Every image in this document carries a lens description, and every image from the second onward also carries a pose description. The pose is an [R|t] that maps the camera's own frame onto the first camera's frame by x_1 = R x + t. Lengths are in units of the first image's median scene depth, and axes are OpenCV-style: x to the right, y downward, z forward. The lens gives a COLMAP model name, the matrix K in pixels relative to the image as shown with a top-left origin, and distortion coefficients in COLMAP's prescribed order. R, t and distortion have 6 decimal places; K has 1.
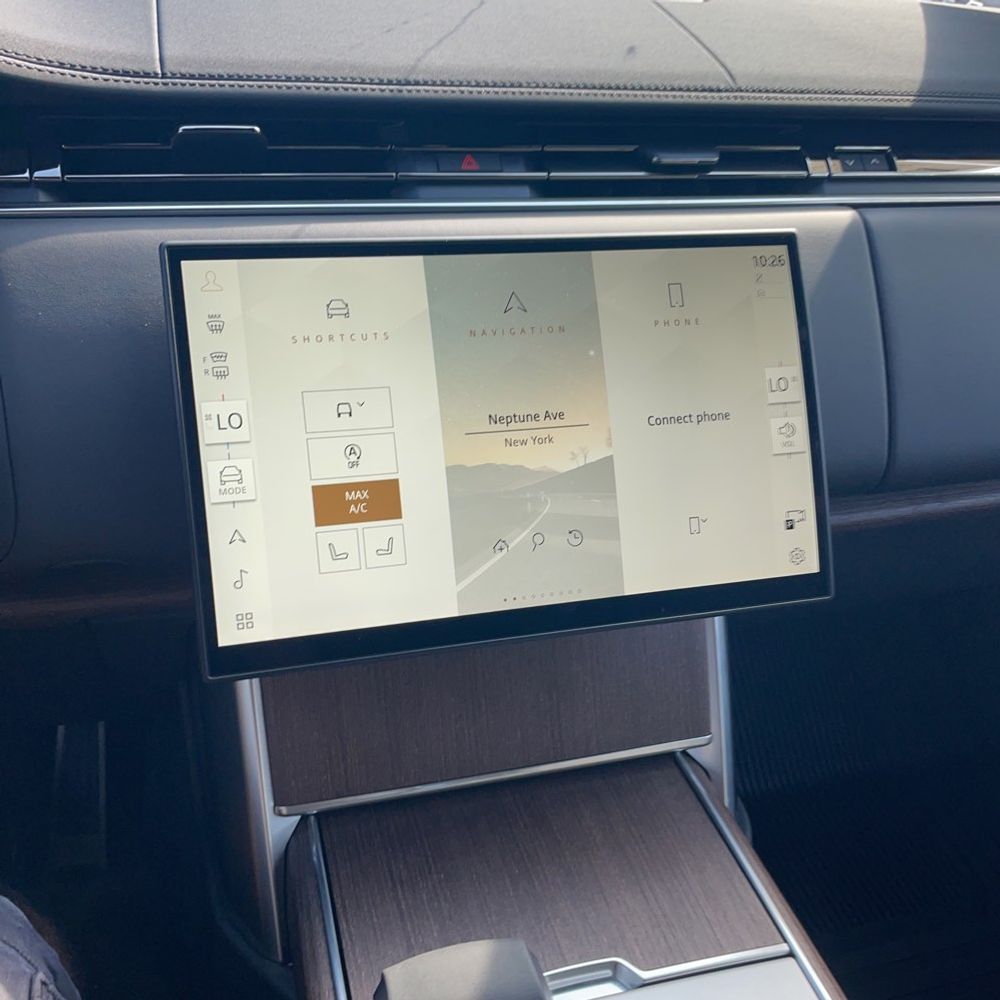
lens RADIAL K [[1002.5, 0, 500.0], [0, 1002.5, 500.0], [0, 0, 1]] dist [0.084485, -0.113784]
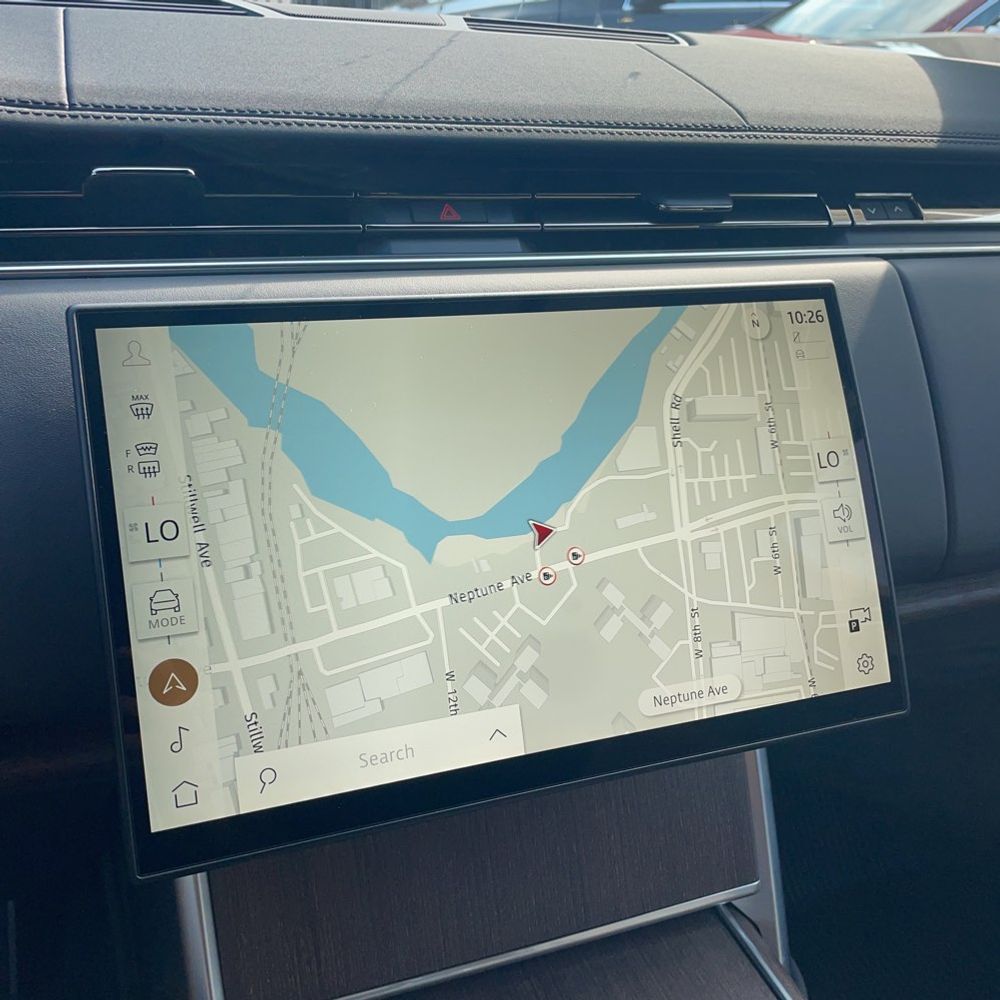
lens RADIAL K [[1009.3, 0, 521.7], [0, 1009.3, 499.4], [0, 0, 1]] dist [0.075957, -0.101541]
pose [[0.995893, -0.039133, 0.081645, -0.049760], [0.046096, 0.995295, -0.085223, -0.020530], [-0.077926, 0.088637, 0.993011, 0.178995]]
